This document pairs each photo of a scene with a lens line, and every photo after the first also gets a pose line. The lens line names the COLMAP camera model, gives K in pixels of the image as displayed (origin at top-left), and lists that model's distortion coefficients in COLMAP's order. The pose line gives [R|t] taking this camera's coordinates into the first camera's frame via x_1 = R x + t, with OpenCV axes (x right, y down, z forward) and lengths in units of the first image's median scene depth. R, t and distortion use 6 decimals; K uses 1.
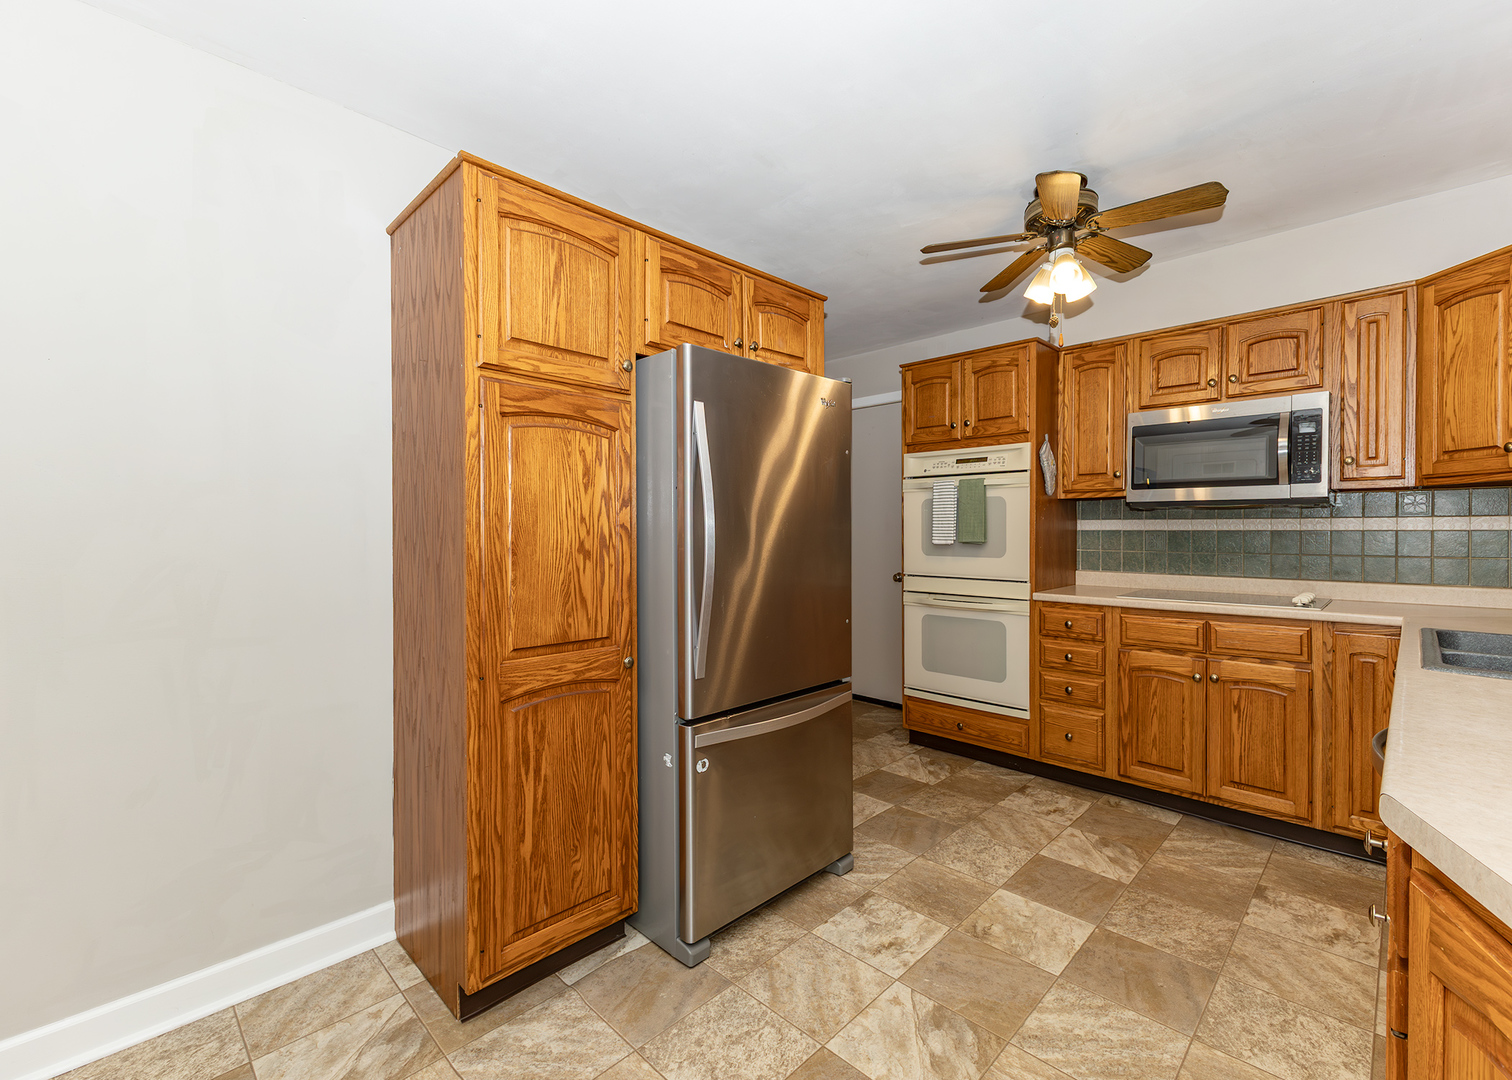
lens RADIAL K [[656.3, 0, 740.0], [0, 656.3, 527.1], [0, 0, 1]] dist [0.022060, -0.006286]
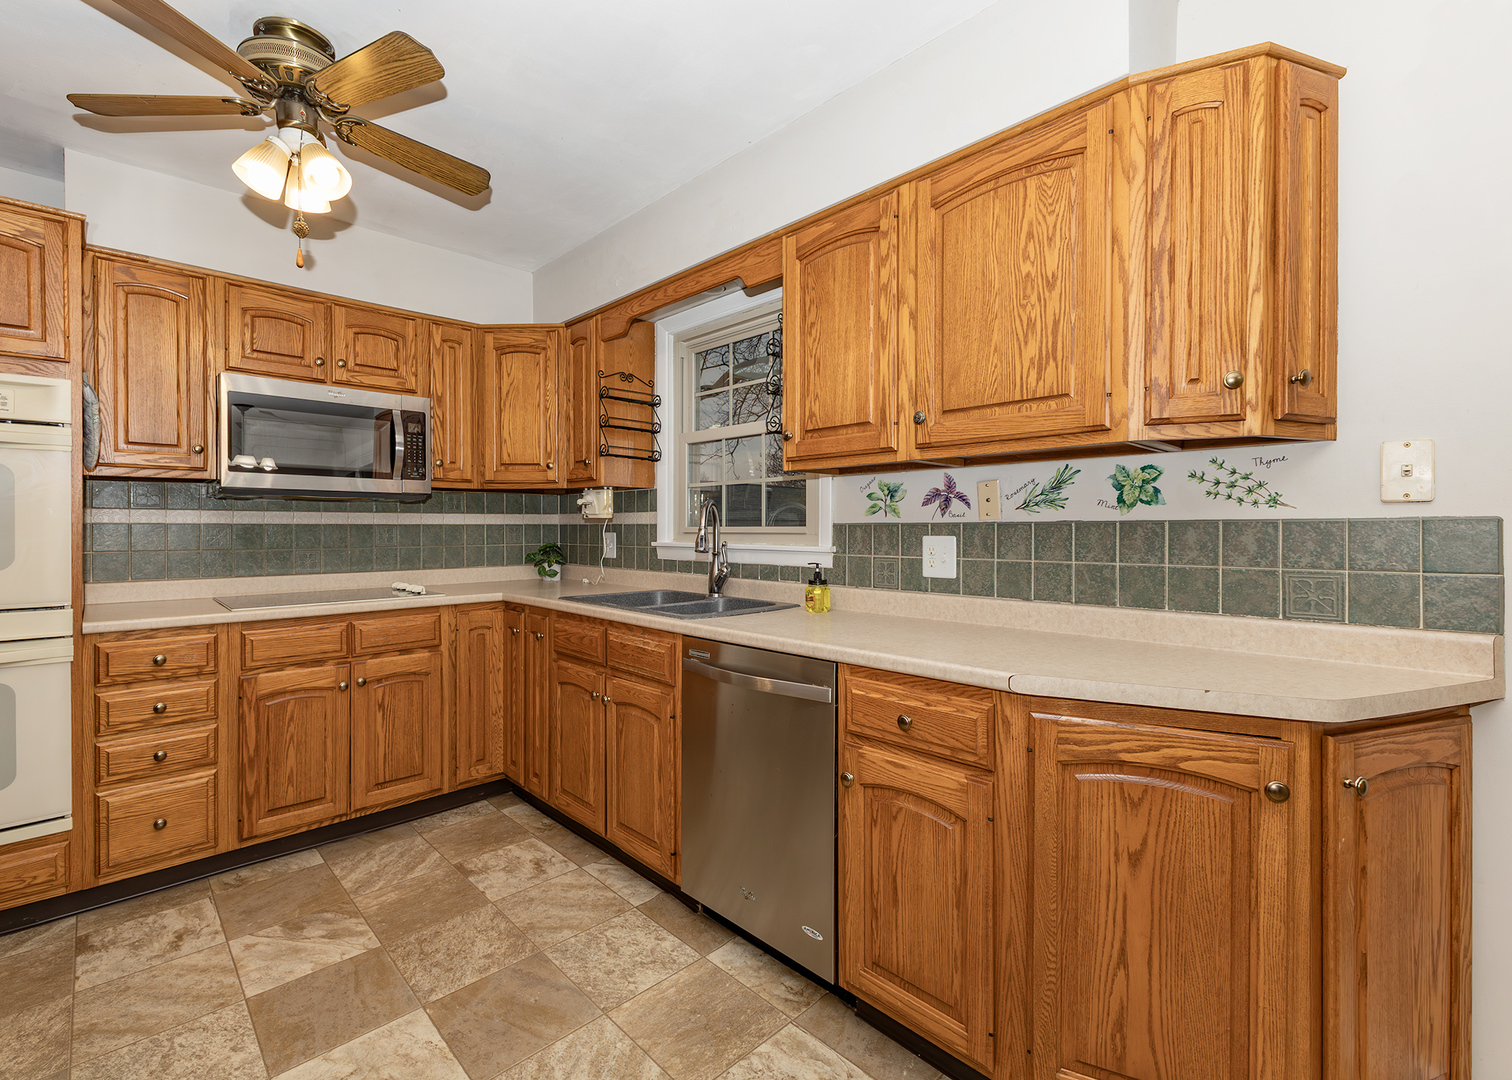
lens RADIAL K [[656.3, 0, 740.0], [0, 656.3, 527.1], [0, 0, 1]] dist [0.022060, -0.006286]
pose [[0.045900, 0.000790, 0.998946, -0.186687], [-0.003609, 0.999993, -0.000625, 0.008915], [-0.998940, -0.003576, 0.045902, 0.417939]]
